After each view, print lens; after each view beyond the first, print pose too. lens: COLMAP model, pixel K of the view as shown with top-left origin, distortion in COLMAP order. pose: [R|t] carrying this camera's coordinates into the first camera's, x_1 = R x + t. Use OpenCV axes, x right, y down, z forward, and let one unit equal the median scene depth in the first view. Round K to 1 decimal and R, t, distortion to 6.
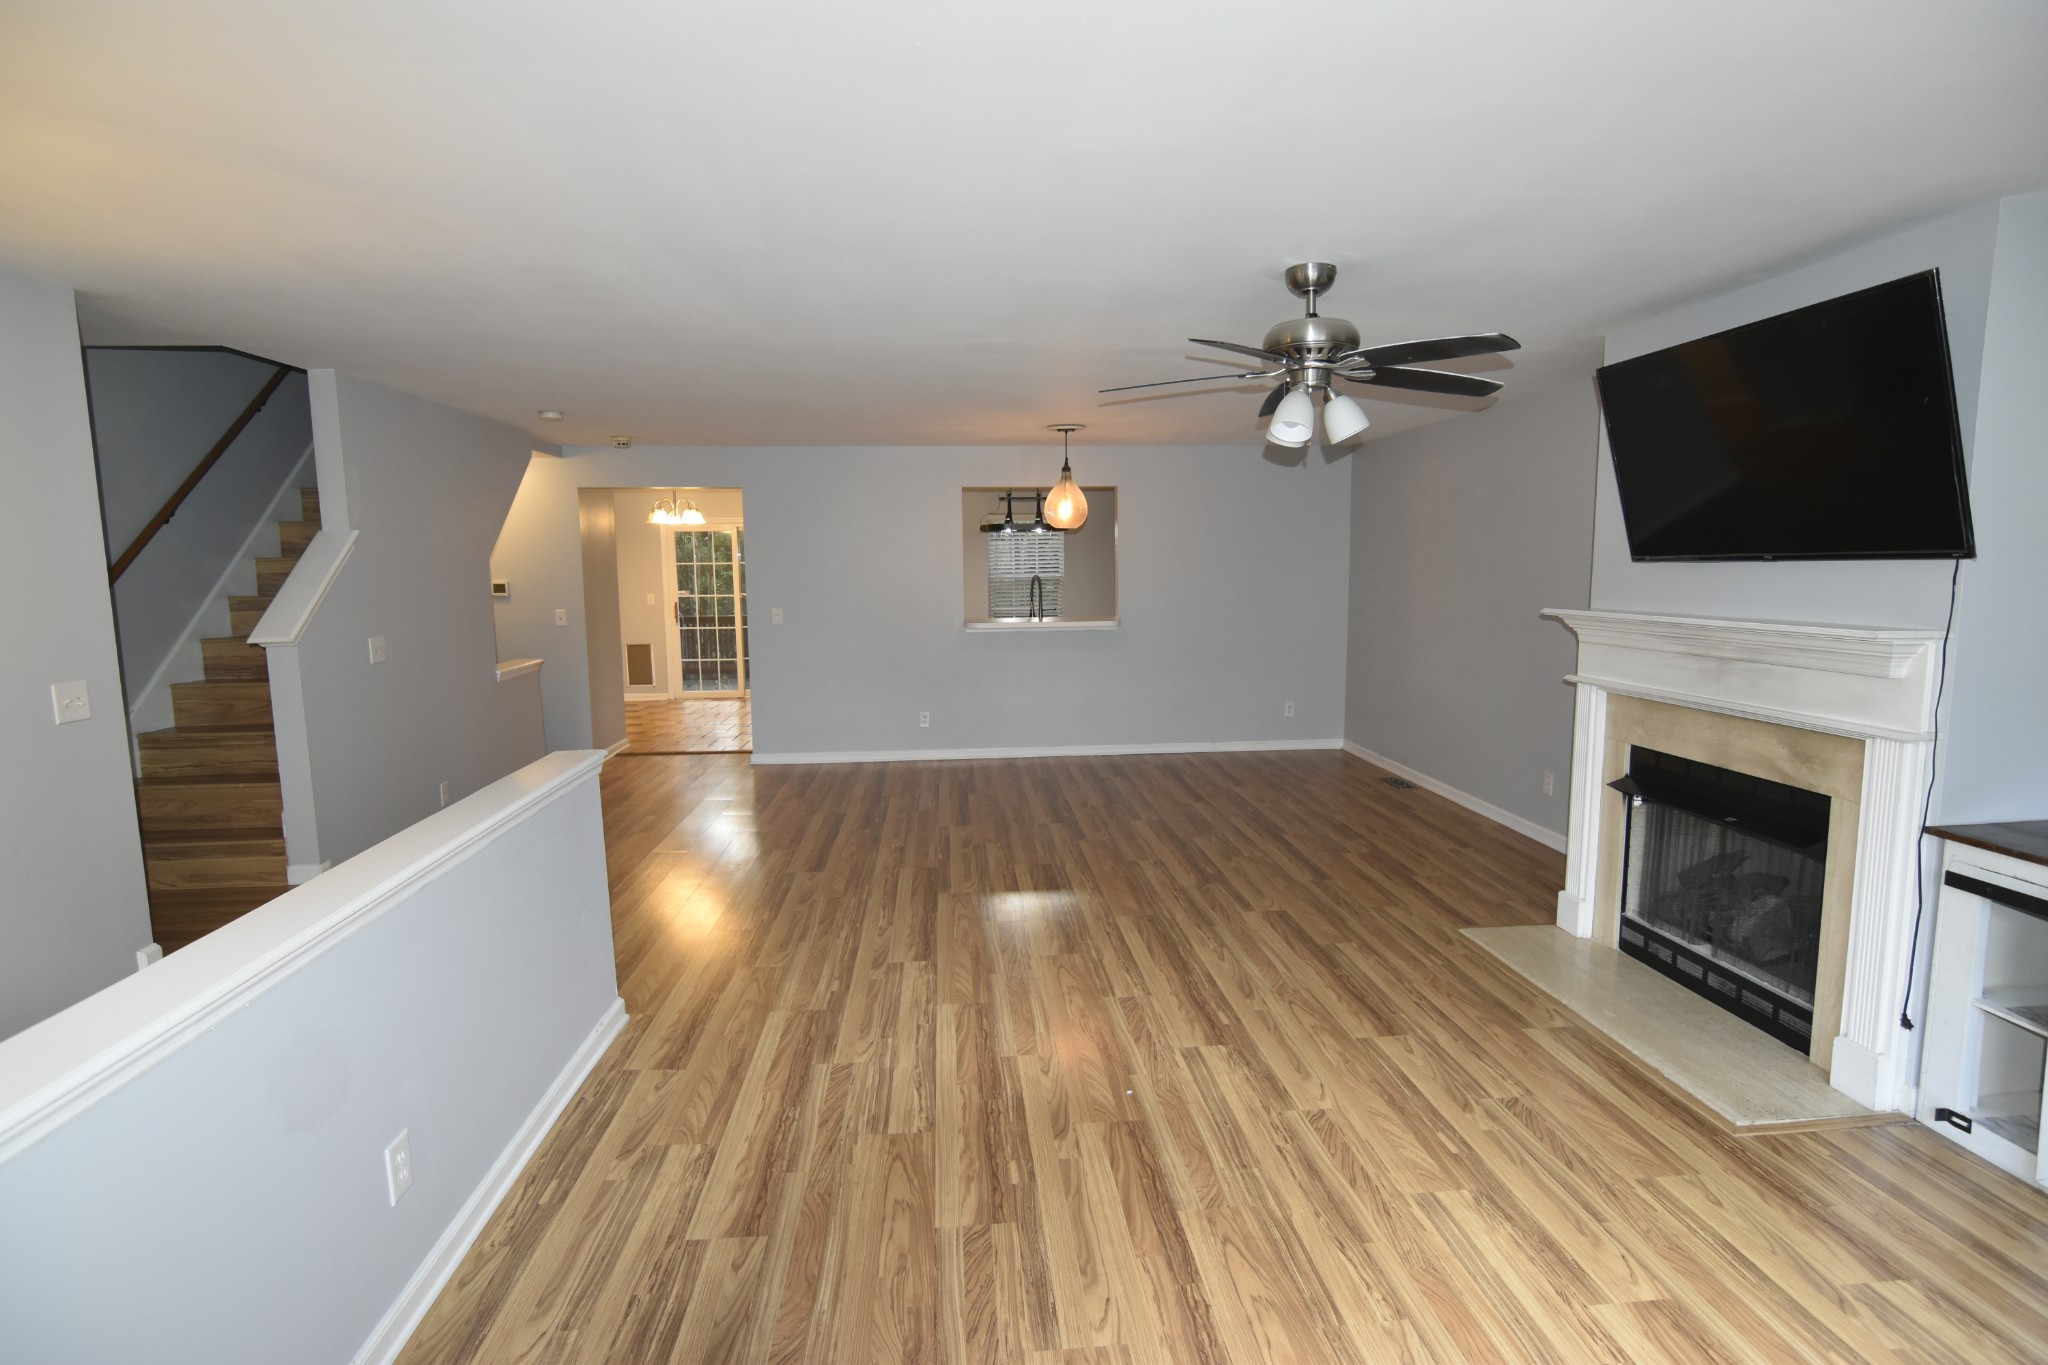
lens RADIAL K [[1004.7, 0, 1025.6], [0, 1004.7, 693.2], [0, 0, 1]] dist [-0.020761, 0.004196]
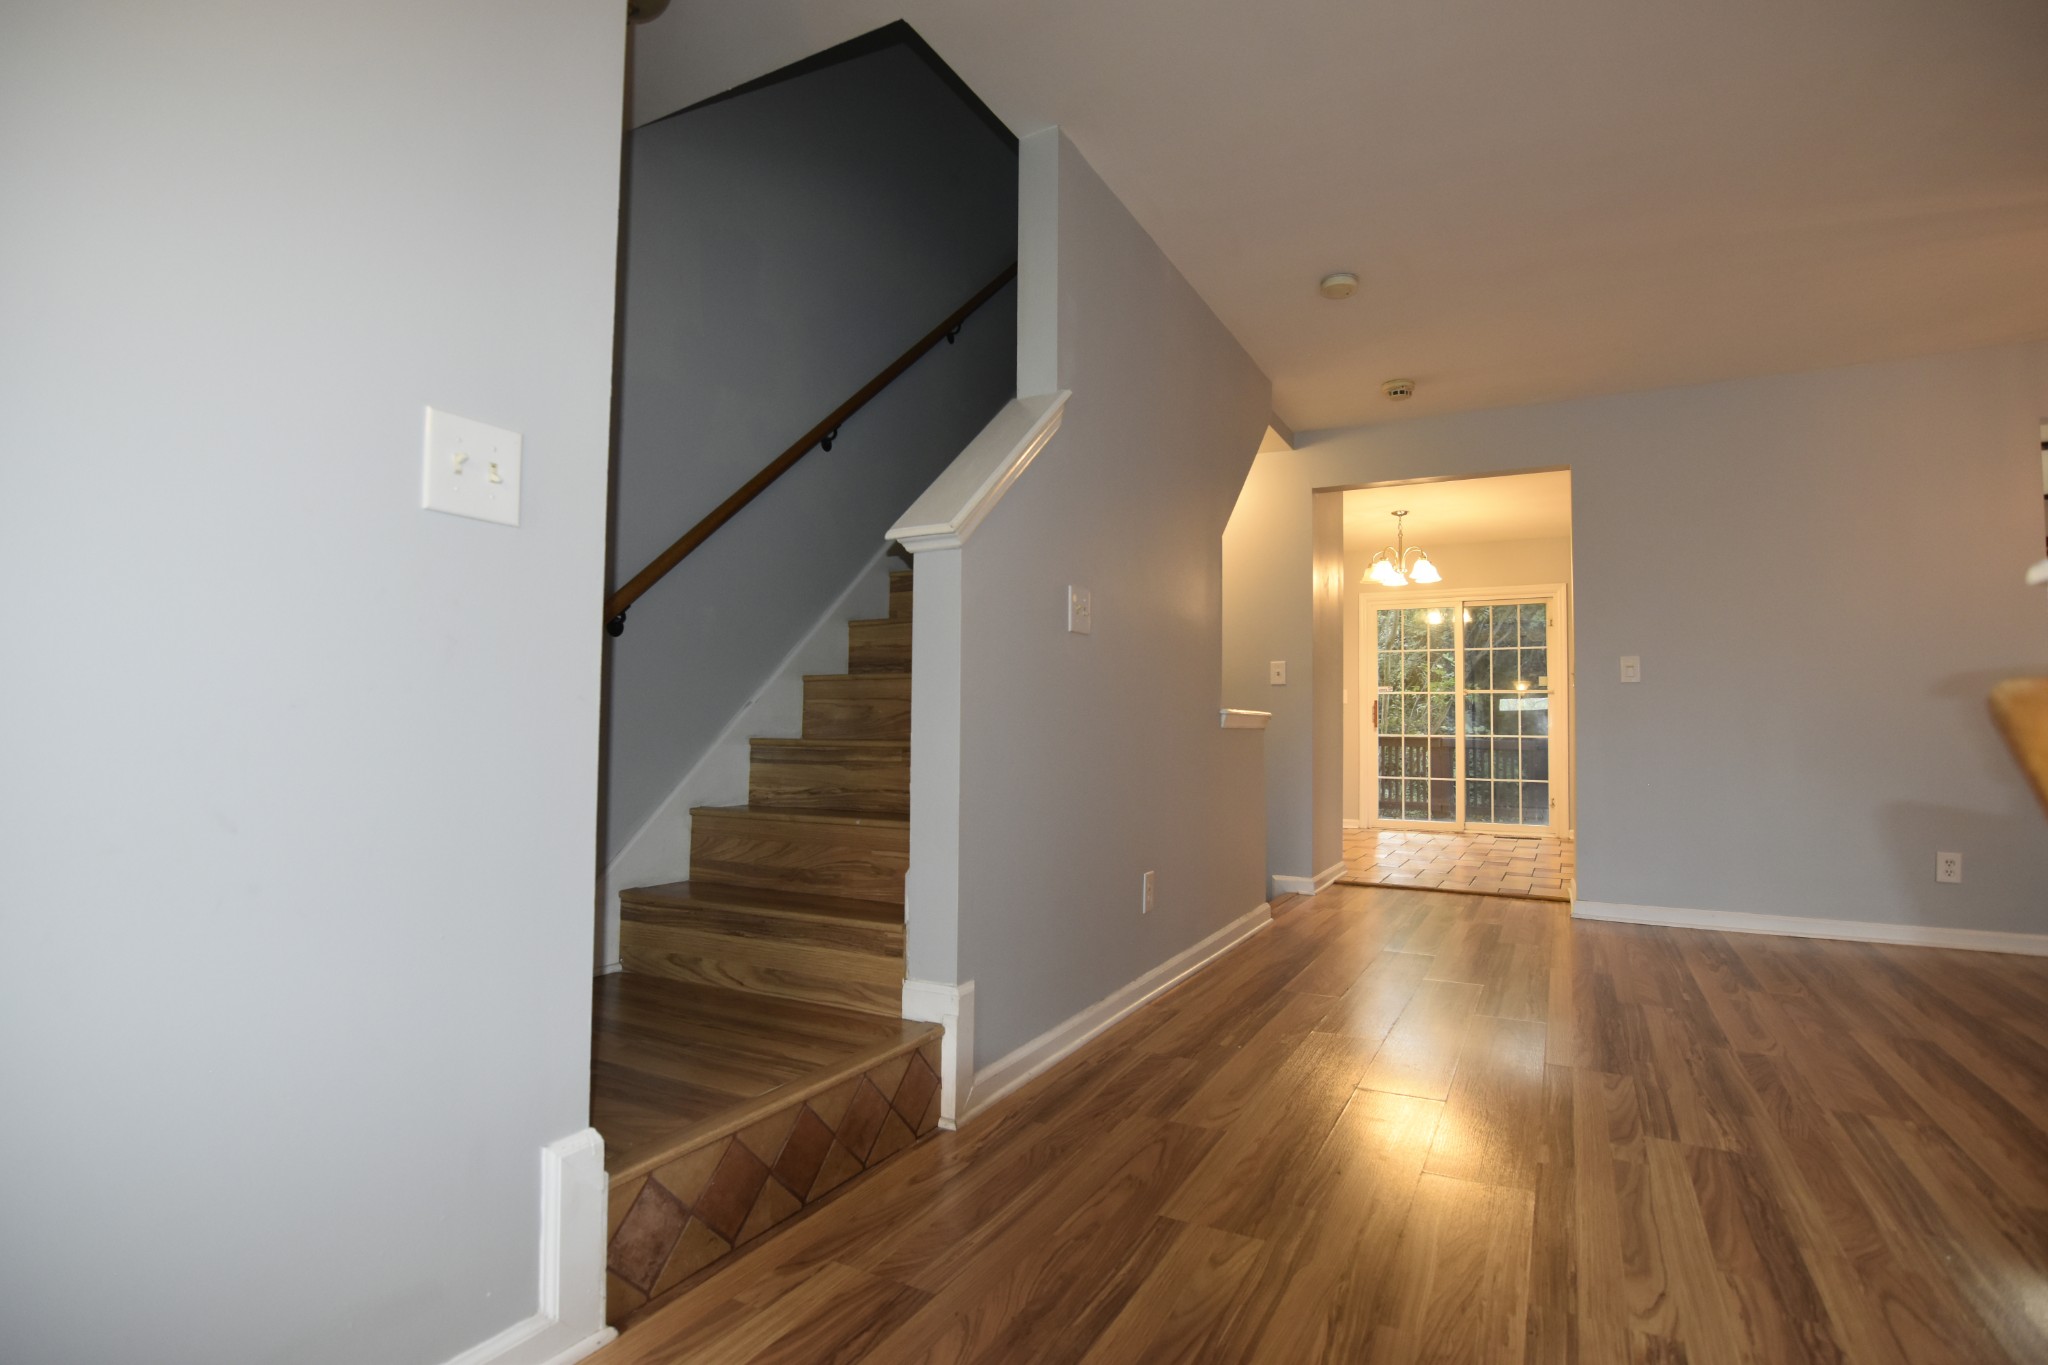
lens RADIAL K [[1004.7, 0, 1026.5], [0, 1004.7, 687.1], [0, 0, 1]] dist [-0.020761, 0.004196]
pose [[0.838570, -0.006810, -0.544751, -0.376698], [-0.088653, 0.984888, -0.148781, 0.089658], [0.537532, 0.173057, 0.825295, 0.537661]]
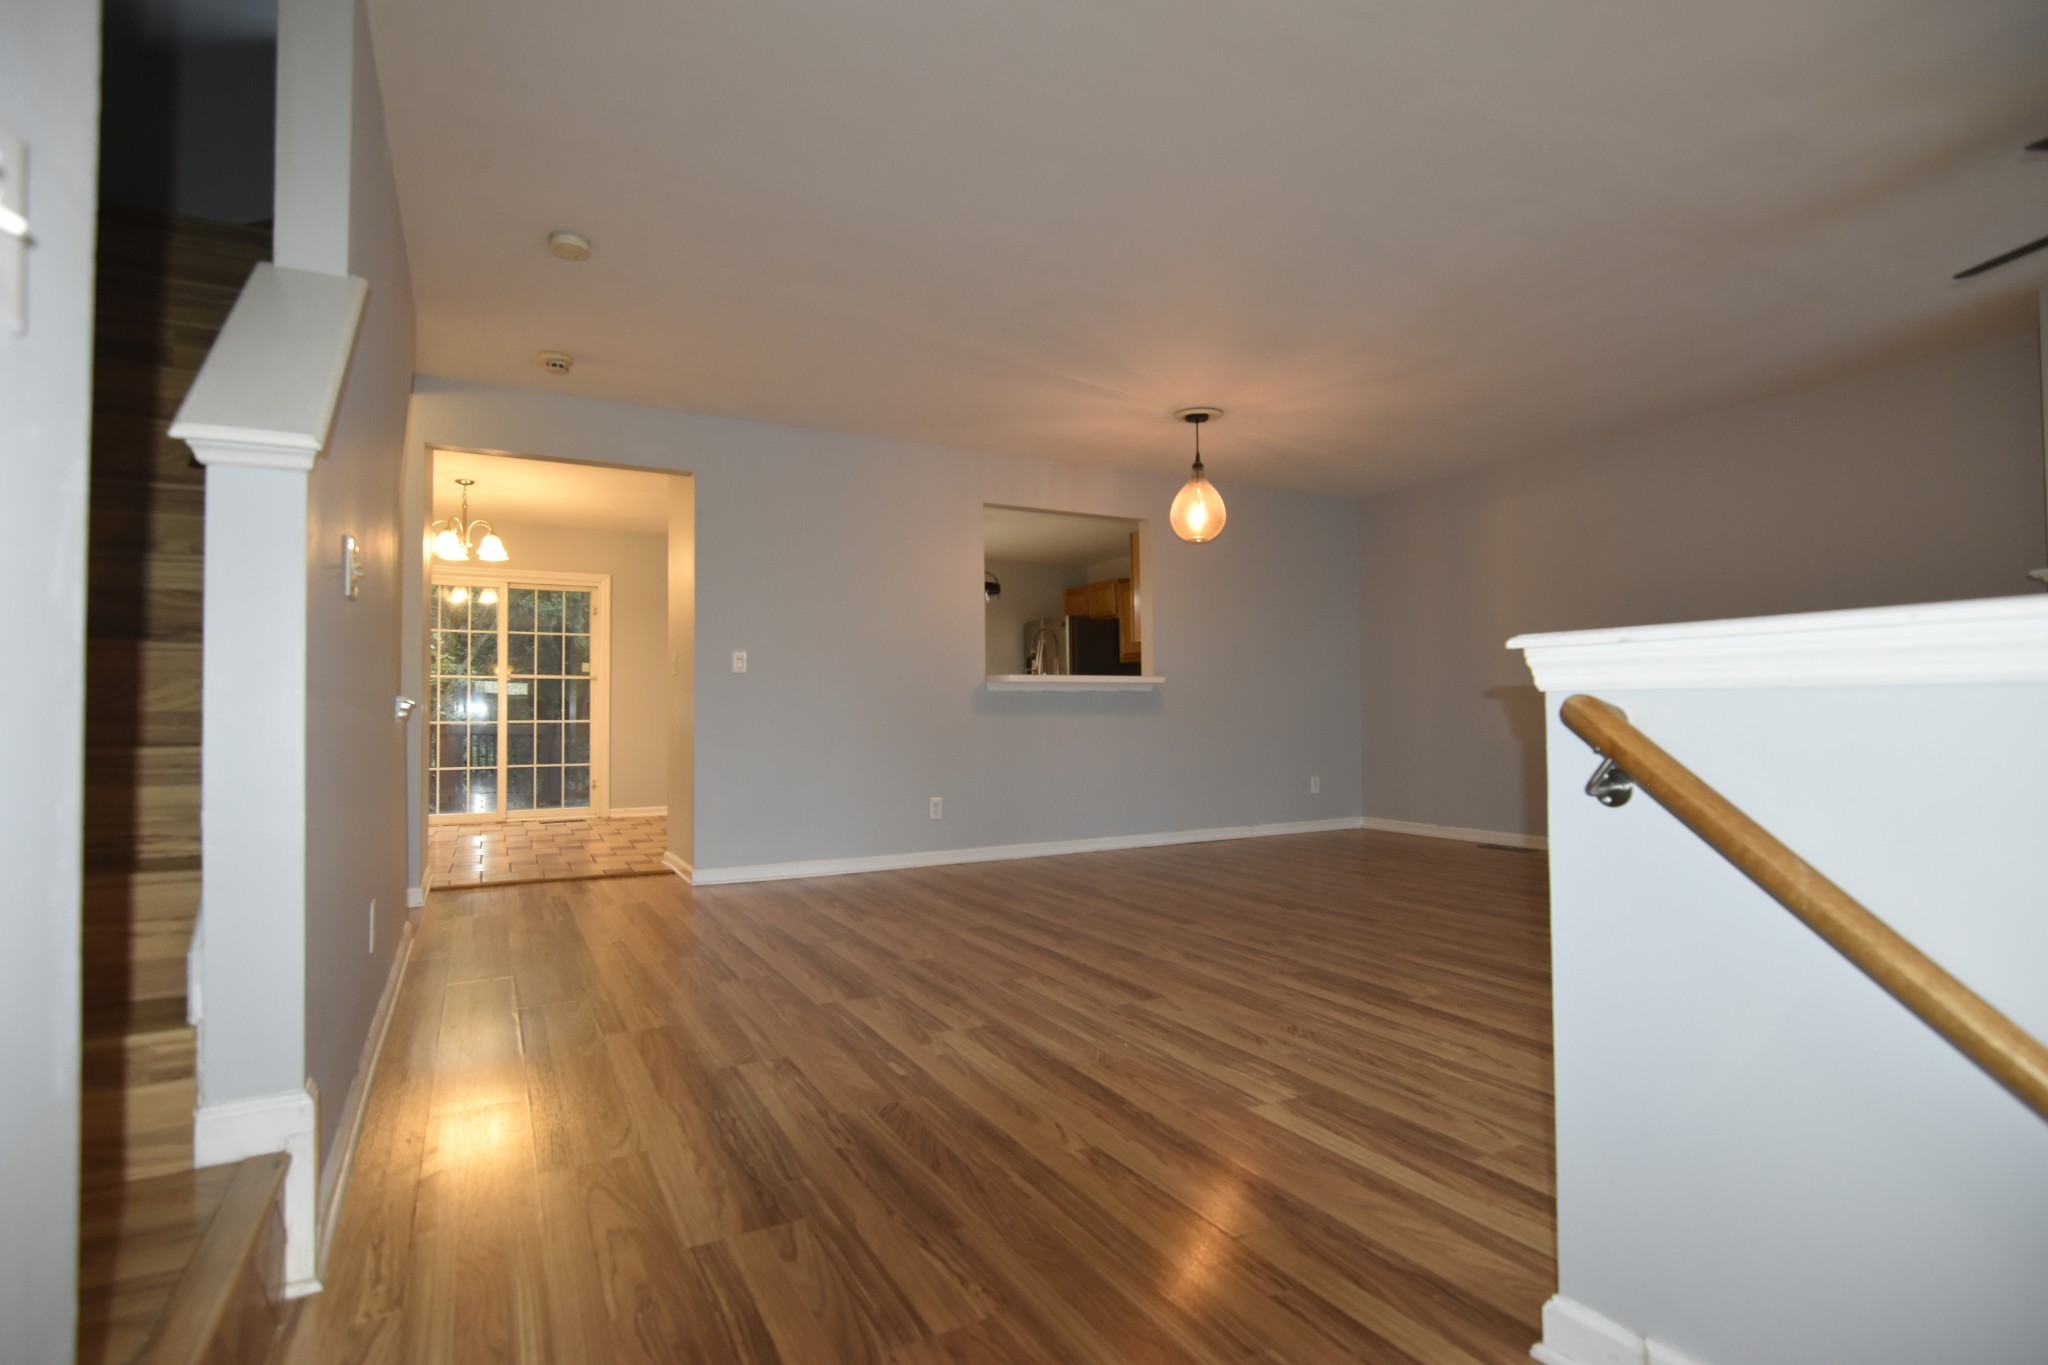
lens RADIAL K [[1004.7, 0, 1030.8], [0, 1004.7, 688.5], [0, 0, 1]] dist [-0.020761, 0.004196]
pose [[0.913496, 0.012016, 0.406670, -0.574357], [0.053779, 0.987226, -0.149972, 0.091011], [-0.403277, 0.158870, 0.901181, 0.517100]]
